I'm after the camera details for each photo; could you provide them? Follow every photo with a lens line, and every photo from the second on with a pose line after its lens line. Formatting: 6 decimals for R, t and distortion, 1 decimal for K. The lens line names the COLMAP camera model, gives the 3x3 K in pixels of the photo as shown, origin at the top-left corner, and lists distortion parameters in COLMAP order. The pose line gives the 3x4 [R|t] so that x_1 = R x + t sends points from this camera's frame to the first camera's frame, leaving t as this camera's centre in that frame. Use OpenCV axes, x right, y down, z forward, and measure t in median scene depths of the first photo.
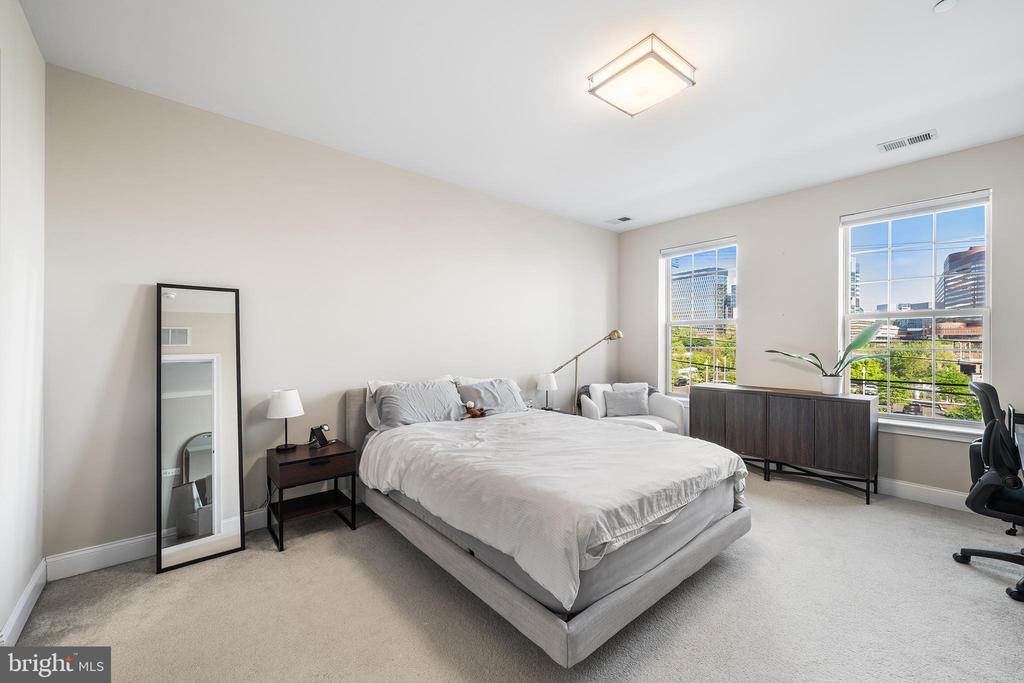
lens RADIAL K [[407.0, 0, 510.8], [0, 407.0, 343.1], [0, 0, 1]] dist [-0.001212, 0.000067]
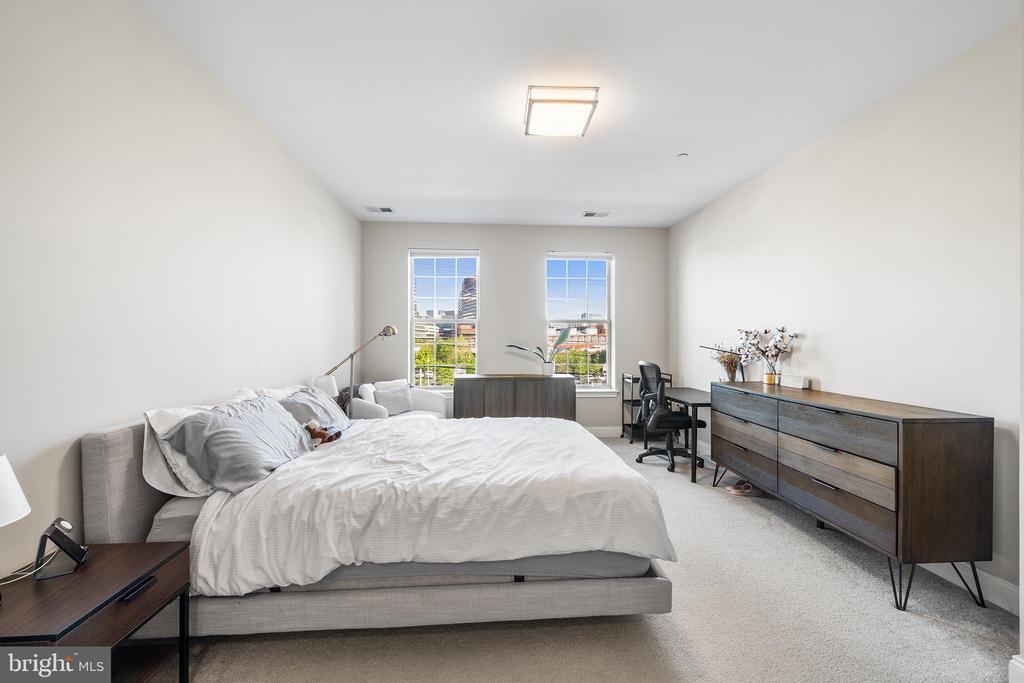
lens RADIAL K [[407.0, 0, 510.7], [0, 407.0, 340.8], [0, 0, 1]] dist [-0.001212, 0.000067]
pose [[0.579699, -0.000744, 0.814830, -0.368698], [-0.003189, 0.999990, 0.003181, -0.000779], [-0.814824, -0.004442, 0.579691, 0.228598]]
